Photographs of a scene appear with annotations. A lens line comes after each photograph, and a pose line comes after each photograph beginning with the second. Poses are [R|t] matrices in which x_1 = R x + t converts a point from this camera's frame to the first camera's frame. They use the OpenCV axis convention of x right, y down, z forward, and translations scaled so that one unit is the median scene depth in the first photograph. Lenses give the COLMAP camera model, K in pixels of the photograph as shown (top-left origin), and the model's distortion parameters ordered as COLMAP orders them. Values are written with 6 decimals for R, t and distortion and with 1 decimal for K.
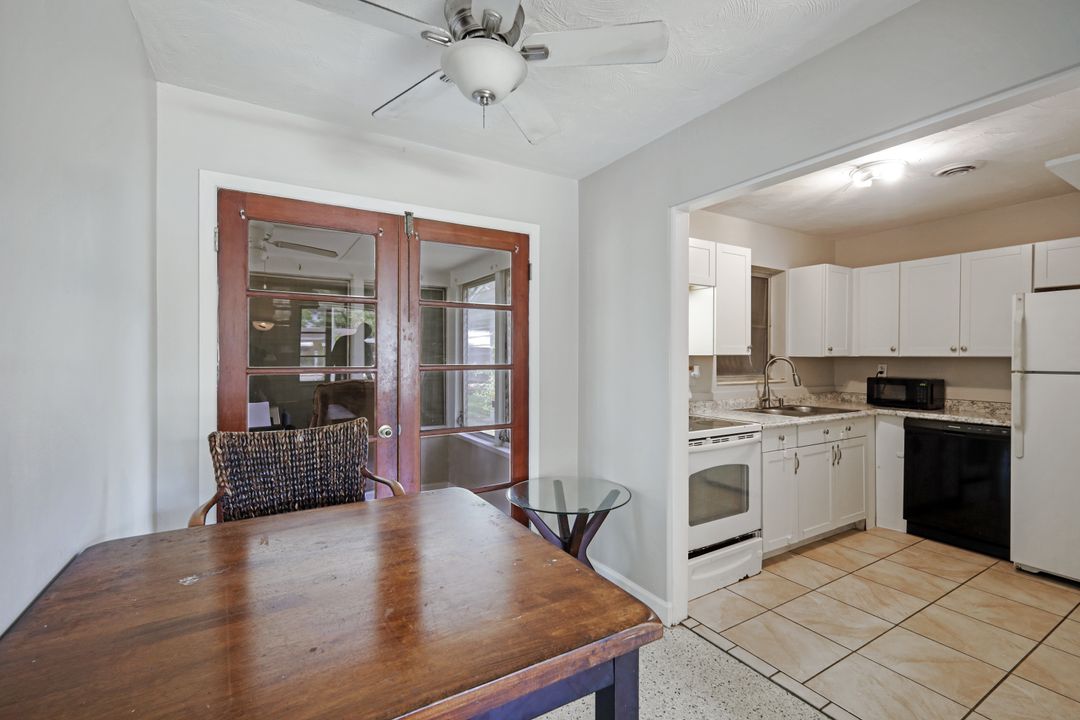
lens RADIAL K [[478.5, 0, 538.7], [0, 478.5, 357.1], [0, 0, 1]] dist [0.002869, 0.000034]
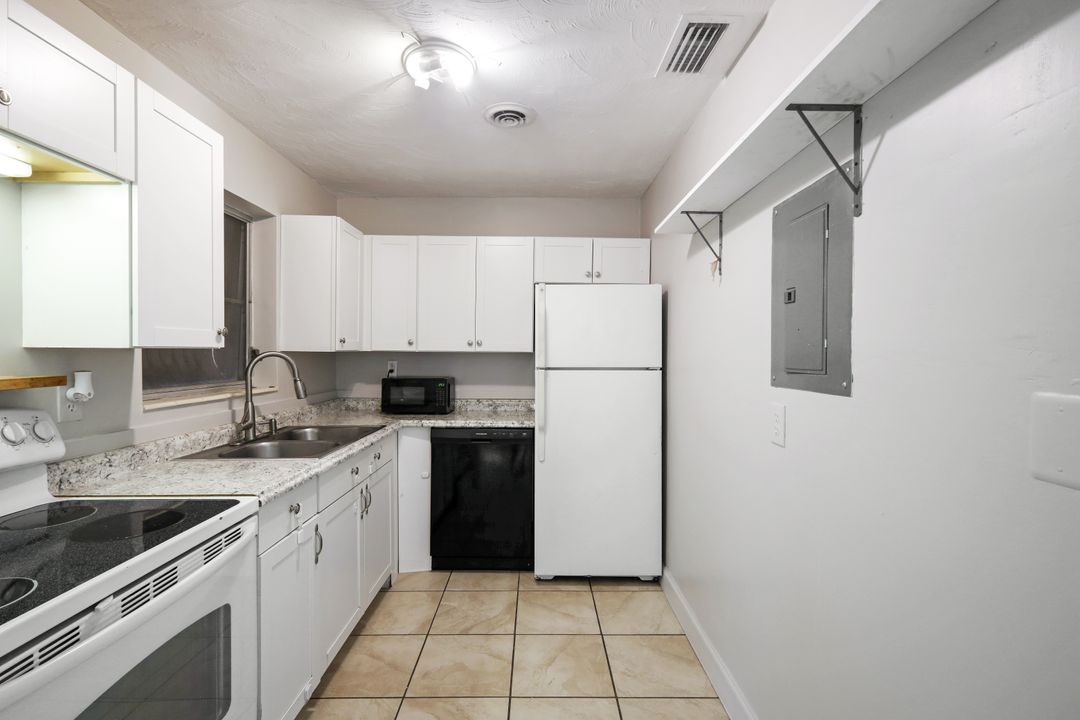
lens RADIAL K [[482.0, 0, 543.1], [0, 482.0, 357.1], [0, 0, 1]] dist [0.000619, -0.000030]
pose [[0.507890, -0.008277, 0.861382, 0.169764], [-0.001592, 0.999943, 0.010547, -0.000799], [-0.861420, -0.006728, 0.507848, 0.436025]]
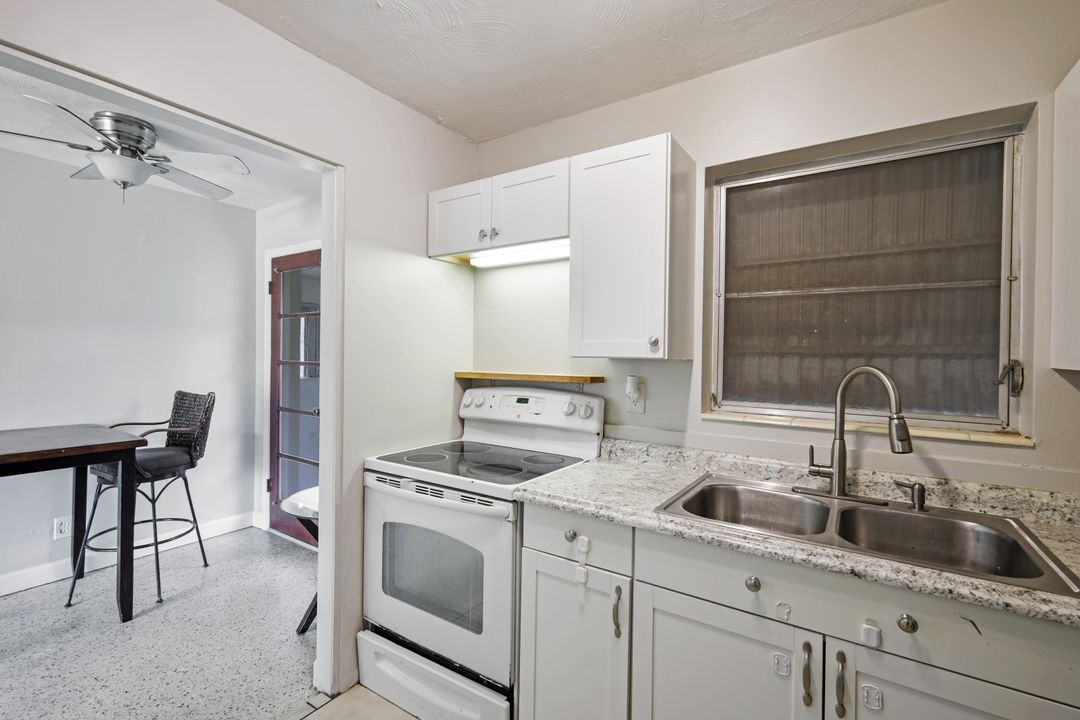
lens RADIAL K [[482.0, 0, 543.1], [0, 482.0, 357.1], [0, 0, 1]] dist [0.000619, -0.000030]
pose [[0.426251, 0.009956, -0.904550, 0.791205], [-0.015044, 0.999879, 0.003916, -0.005927], [0.904480, 0.011939, 0.426349, 0.665293]]
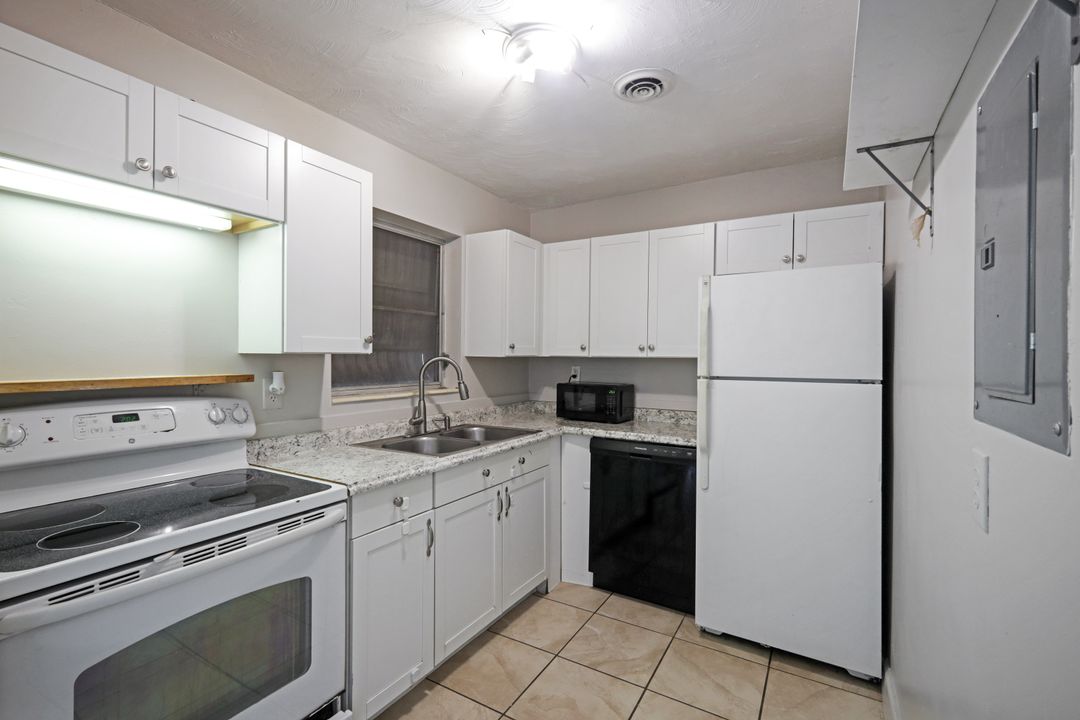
lens RADIAL K [[478.5, 0, 538.7], [0, 478.5, 357.1], [0, 0, 1]] dist [0.002869, 0.000034]
pose [[0.884676, 0.002781, 0.466199, 0.336901], [-0.003601, 0.999993, 0.000869, -0.001324], [-0.466193, -0.002448, 0.884680, 0.368457]]
